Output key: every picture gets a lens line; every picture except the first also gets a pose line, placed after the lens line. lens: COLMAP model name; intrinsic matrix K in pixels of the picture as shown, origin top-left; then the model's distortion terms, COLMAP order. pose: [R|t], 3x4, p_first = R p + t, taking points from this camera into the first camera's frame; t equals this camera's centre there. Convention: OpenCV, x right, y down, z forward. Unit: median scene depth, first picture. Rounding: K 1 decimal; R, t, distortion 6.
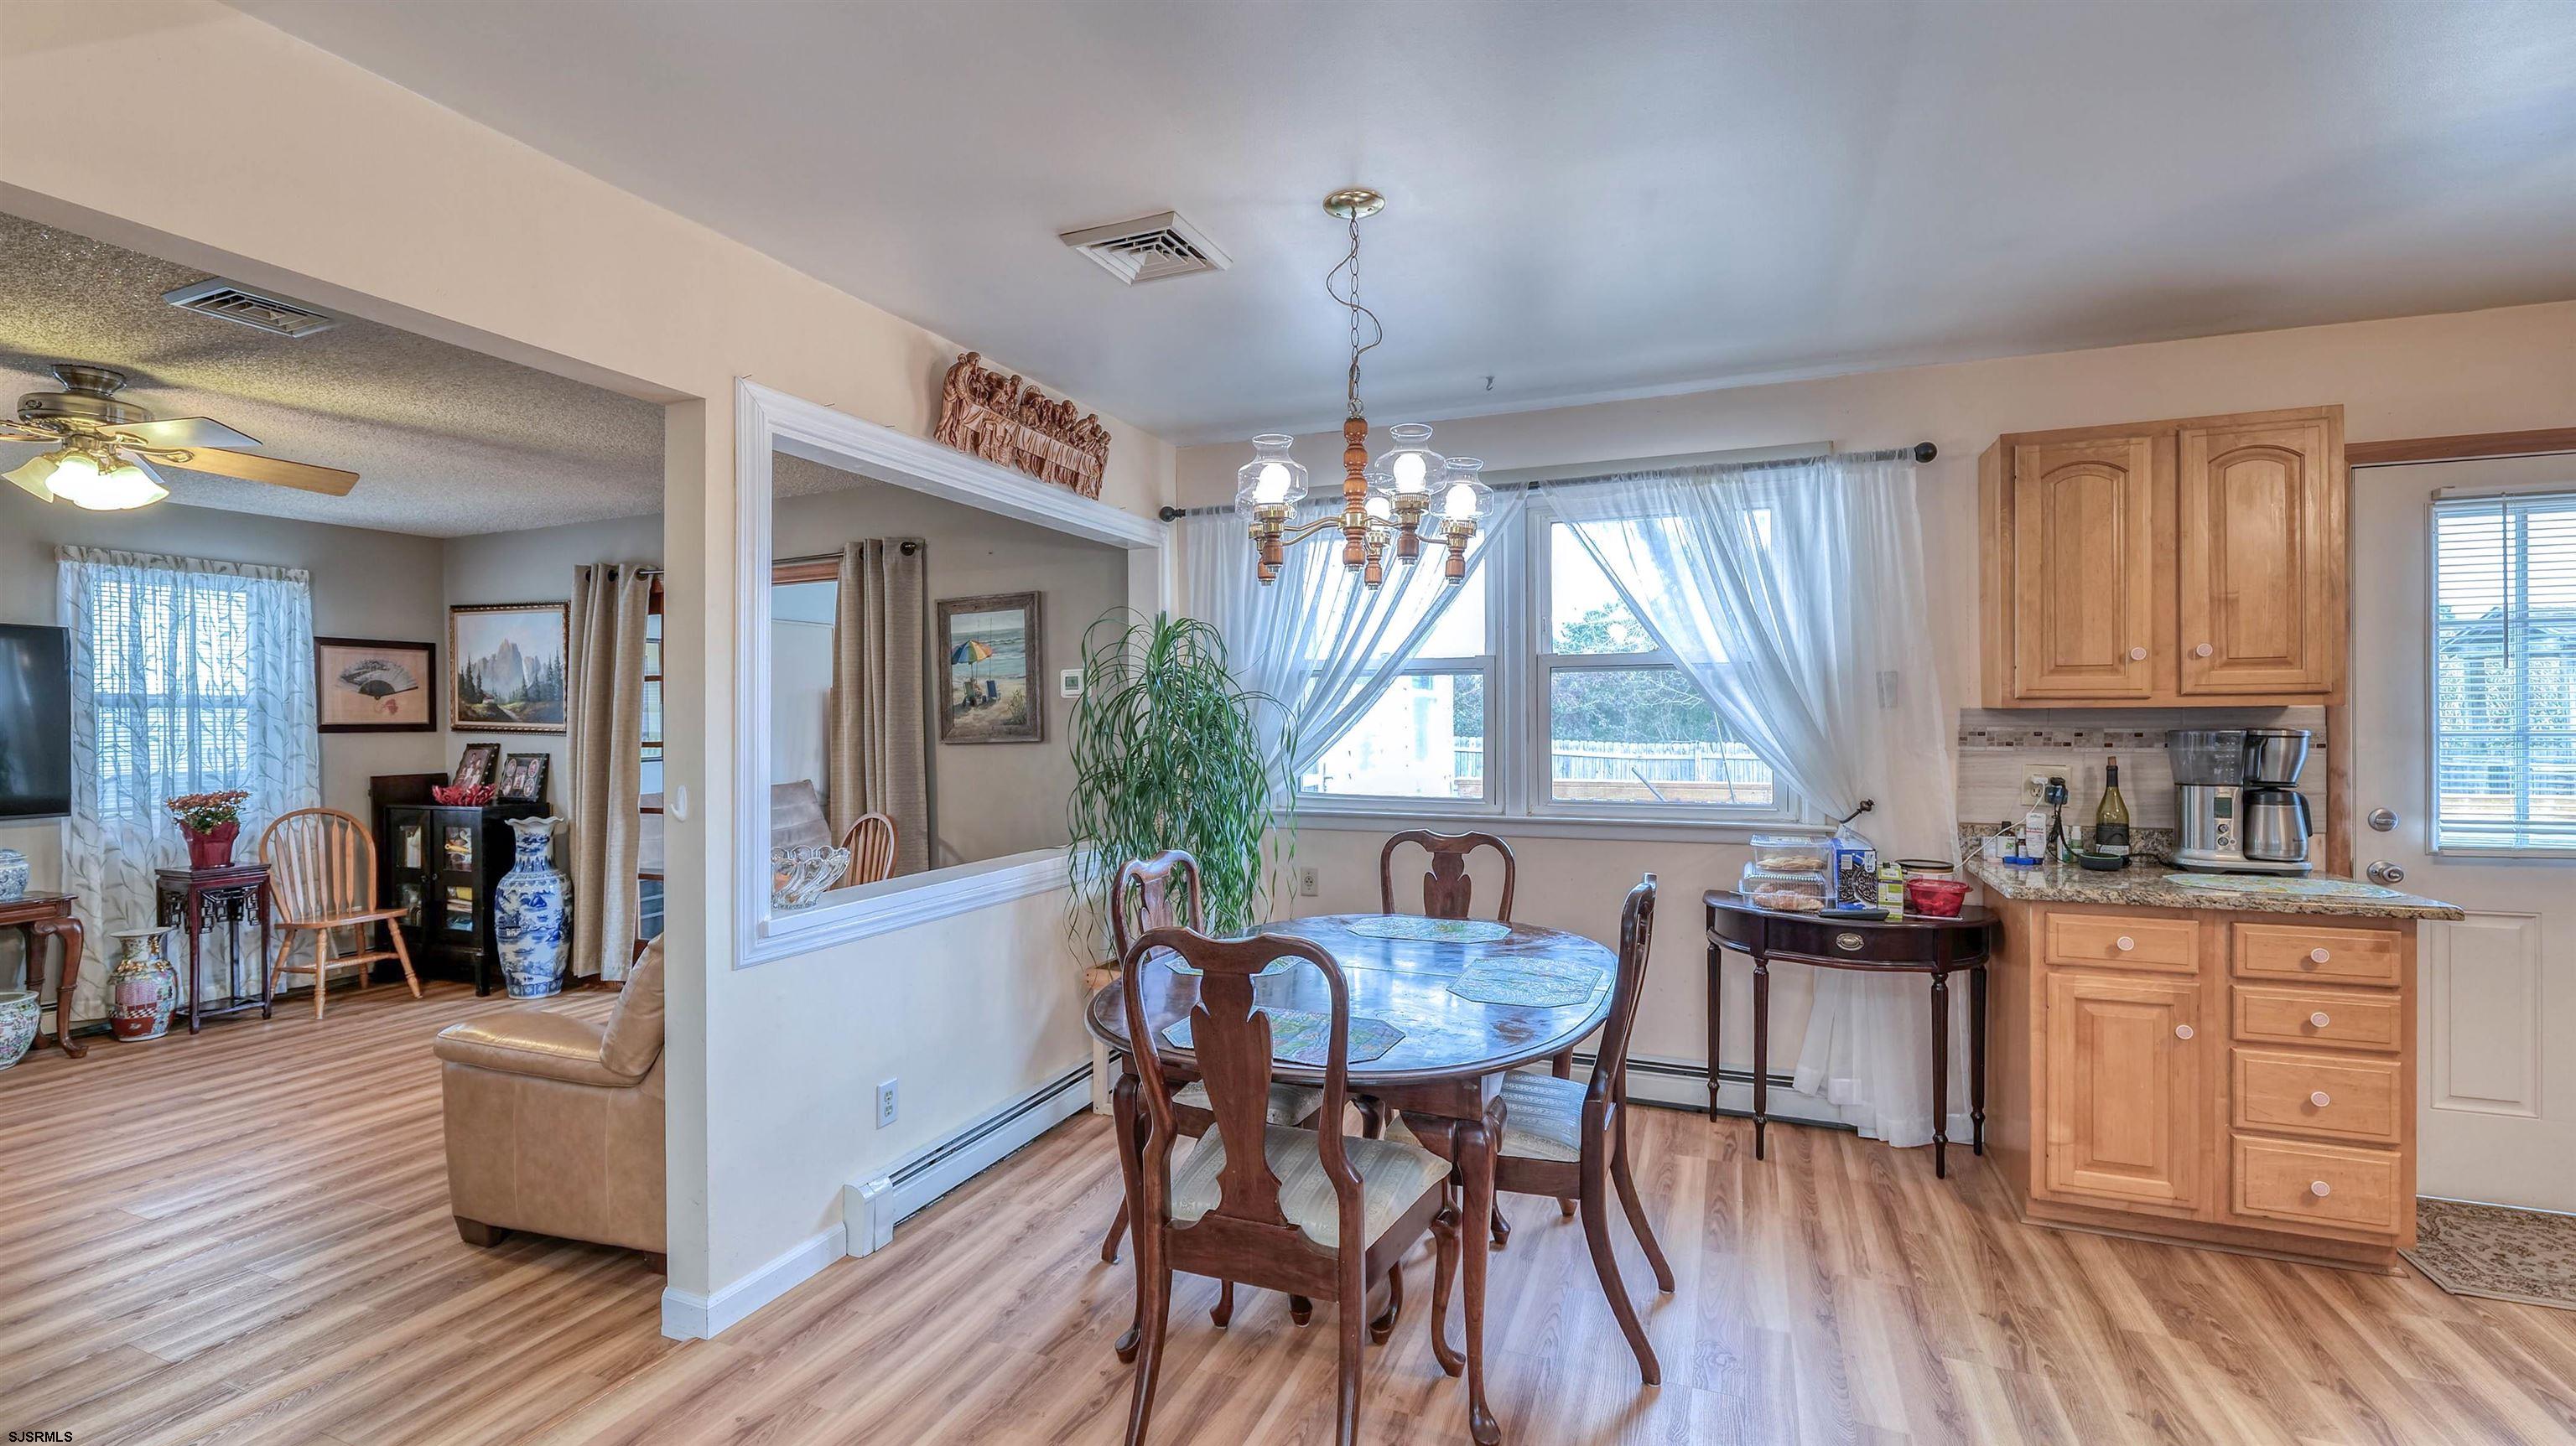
lens RADIAL K [[1083.1, 0, 1239.6], [0, 1083.1, 752.2], [0, 0, 1]] dist [-0.007882, -0.000688]
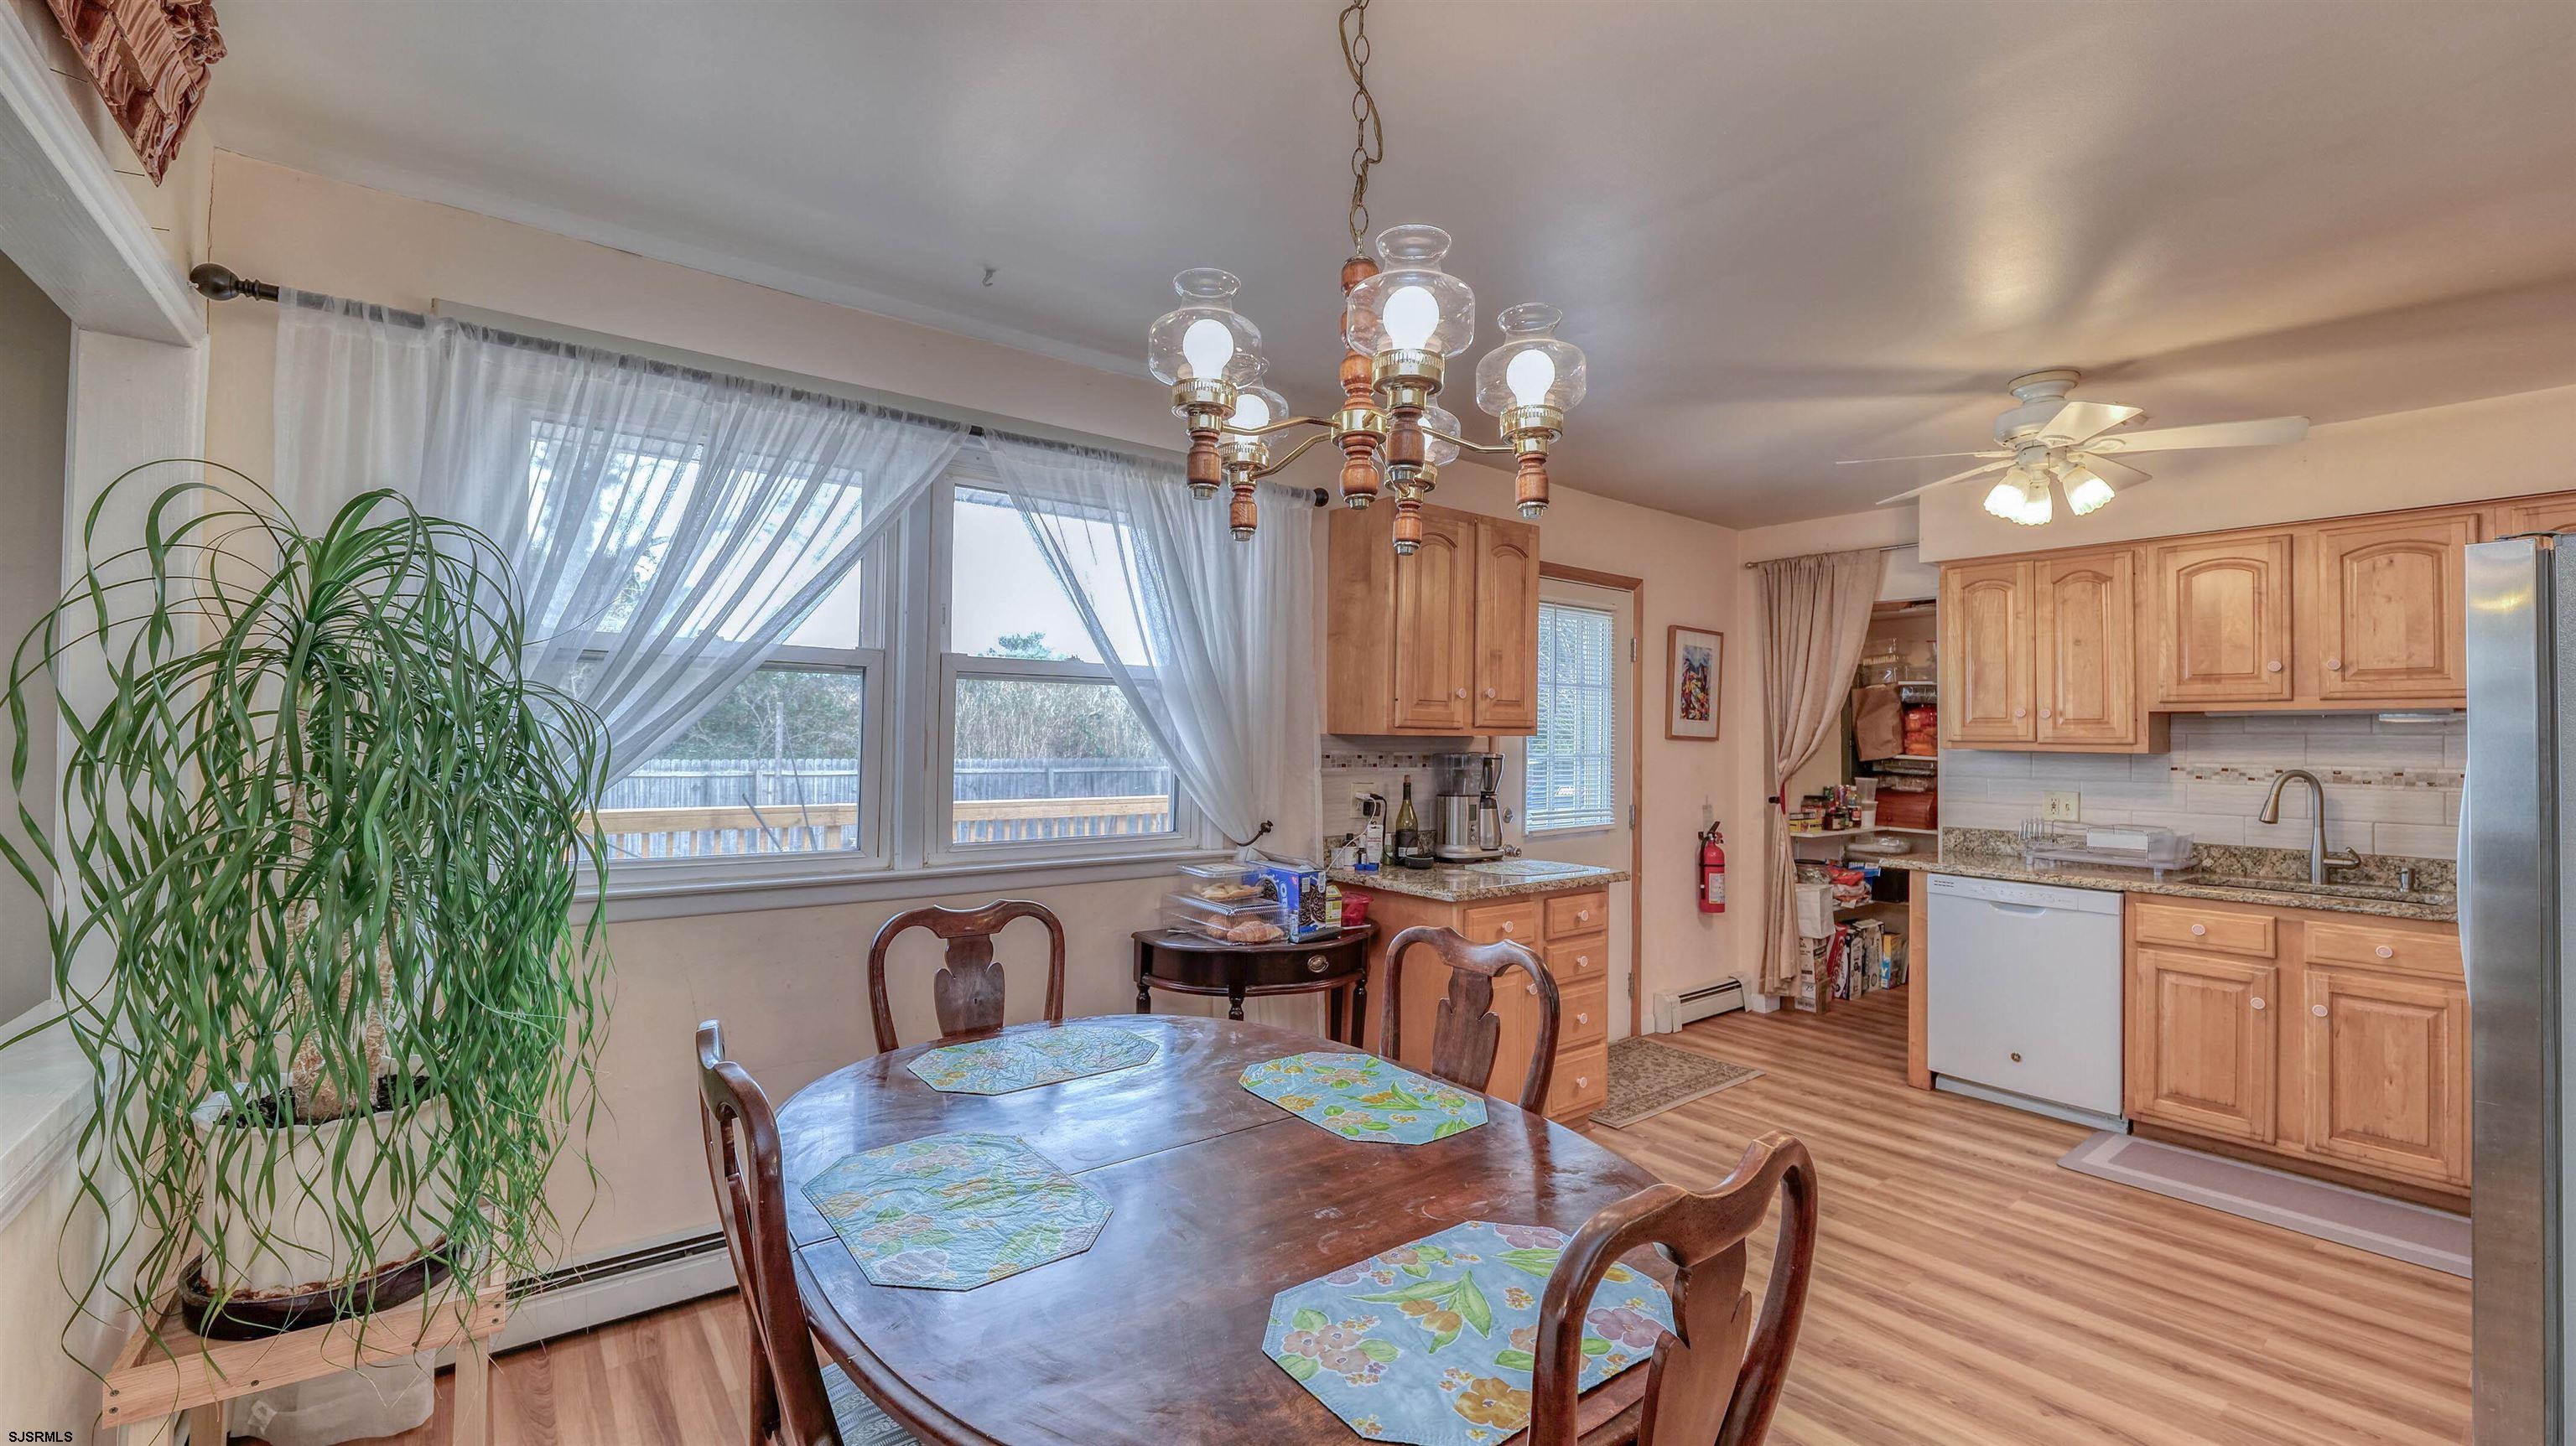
lens RADIAL K [[1083.1, 0, 1292.1], [0, 1083.1, 714.7], [0, 0, 1]] dist [-0.007882, -0.000688]
pose [[0.473007, 0.027082, 0.880642, -0.229990], [0.010659, 0.999278, -0.036456, -0.013981], [-0.880994, 0.026630, 0.472377, 0.359821]]
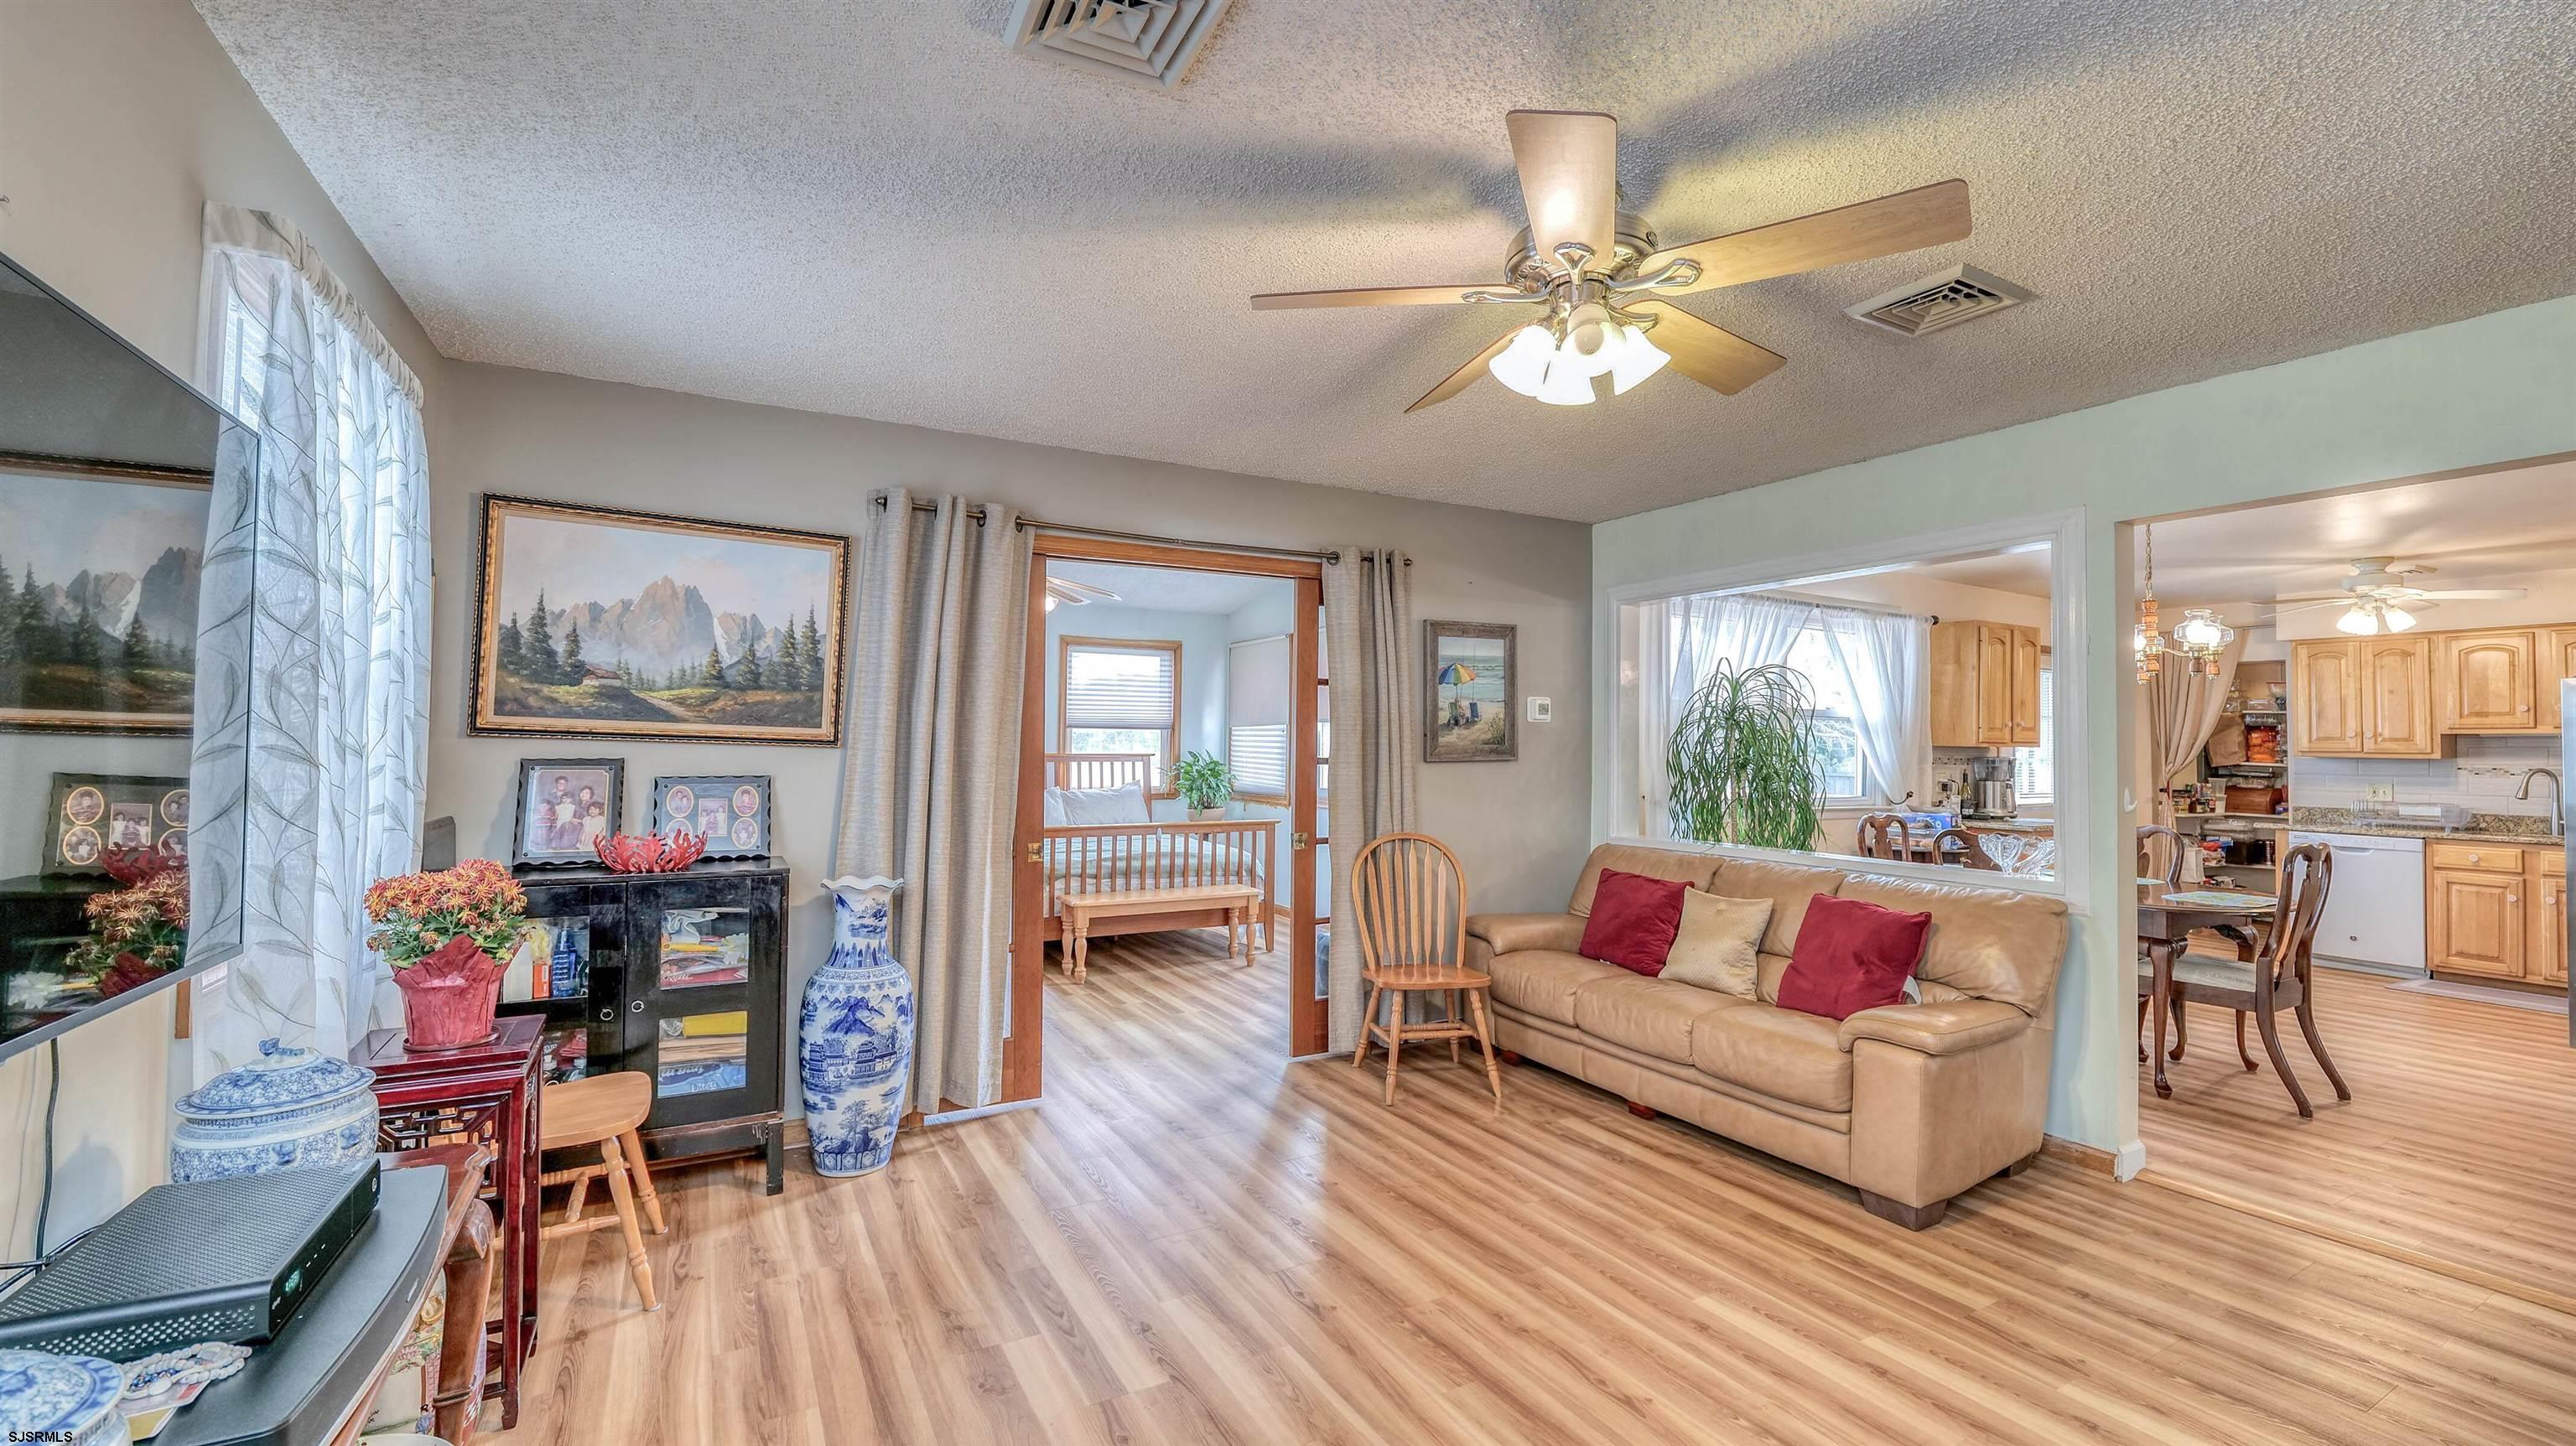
lens RADIAL K [[1083.1, 0, 1273.9], [0, 1083.1, 713.3], [0, 0, 1]] dist [-0.007882, -0.000688]
pose [[0.610900, 0.037559, 0.790817, -1.223992], [0.004511, 0.998693, -0.050917, -0.002271], [-0.791695, 0.034672, 0.609932, 0.521558]]
